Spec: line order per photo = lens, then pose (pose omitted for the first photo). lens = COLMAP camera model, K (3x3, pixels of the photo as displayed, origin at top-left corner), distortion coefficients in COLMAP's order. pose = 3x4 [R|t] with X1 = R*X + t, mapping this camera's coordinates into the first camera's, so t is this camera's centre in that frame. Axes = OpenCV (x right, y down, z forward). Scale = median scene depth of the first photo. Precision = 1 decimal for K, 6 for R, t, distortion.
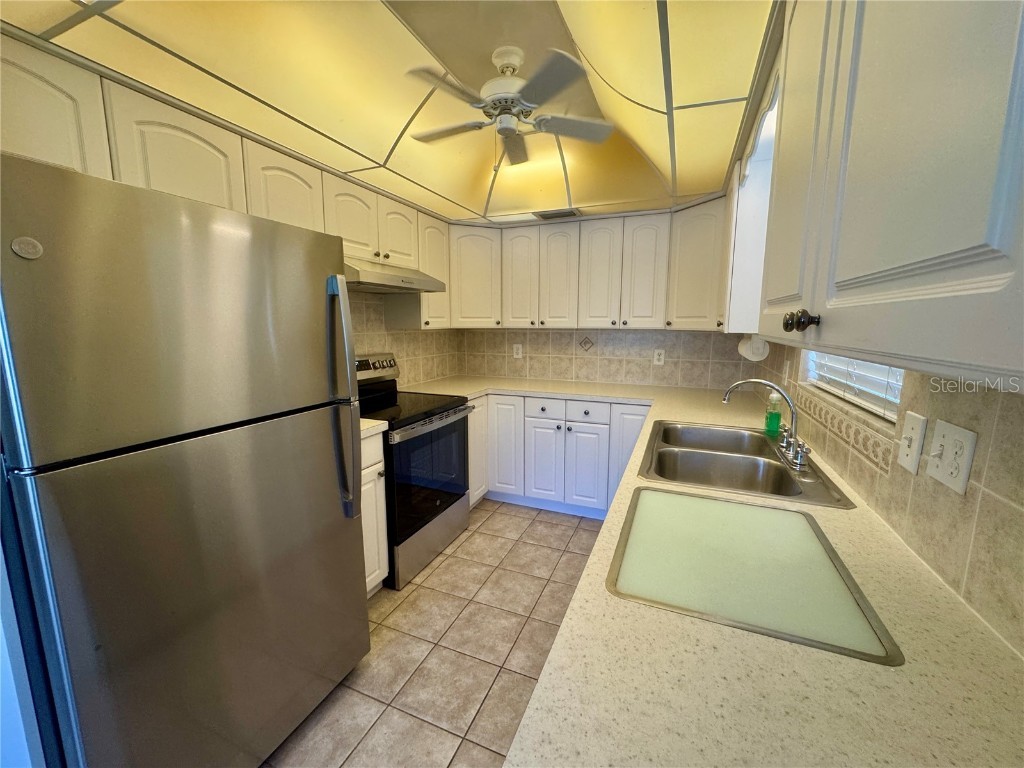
lens RADIAL K [[408.5, 0, 512.1], [0, 408.5, 384.4], [0, 0, 1]] dist [-0.003807, 0.000583]
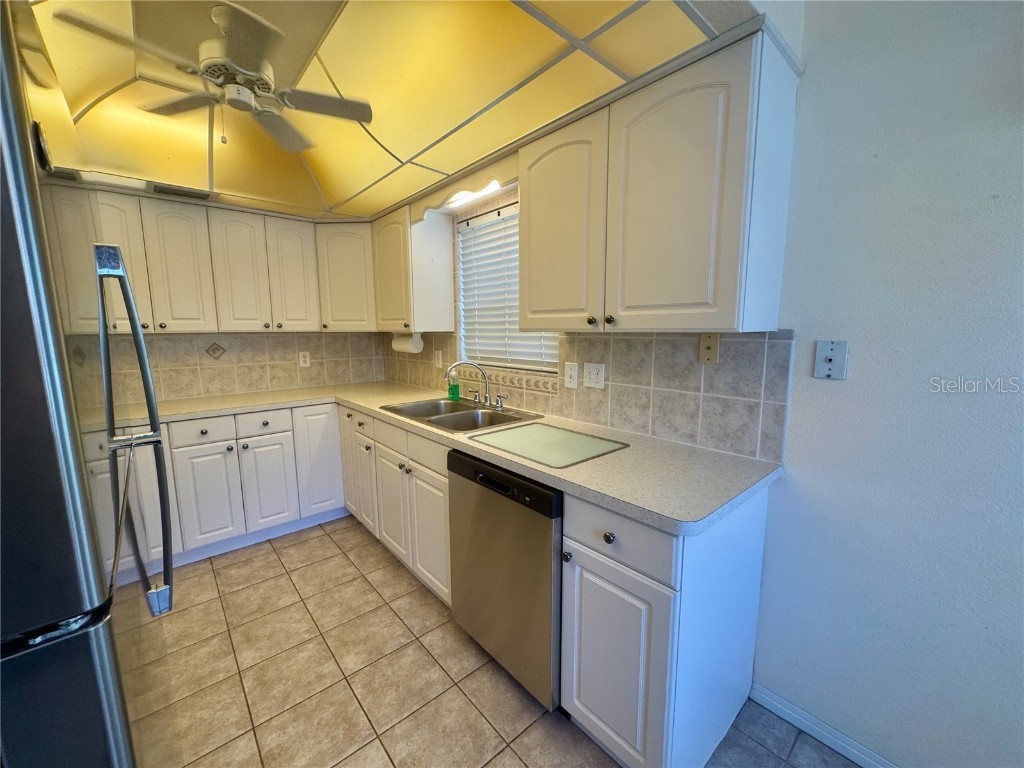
lens RADIAL K [[408.5, 0, 513.3], [0, 408.5, 385.5], [0, 0, 1]] dist [-0.003807, 0.000583]
pose [[0.437582, -0.129852, 0.889753, -0.377890], [0.139950, 0.987294, 0.075260, -0.006236], [-0.888221, 0.091588, 0.450195, 0.087591]]
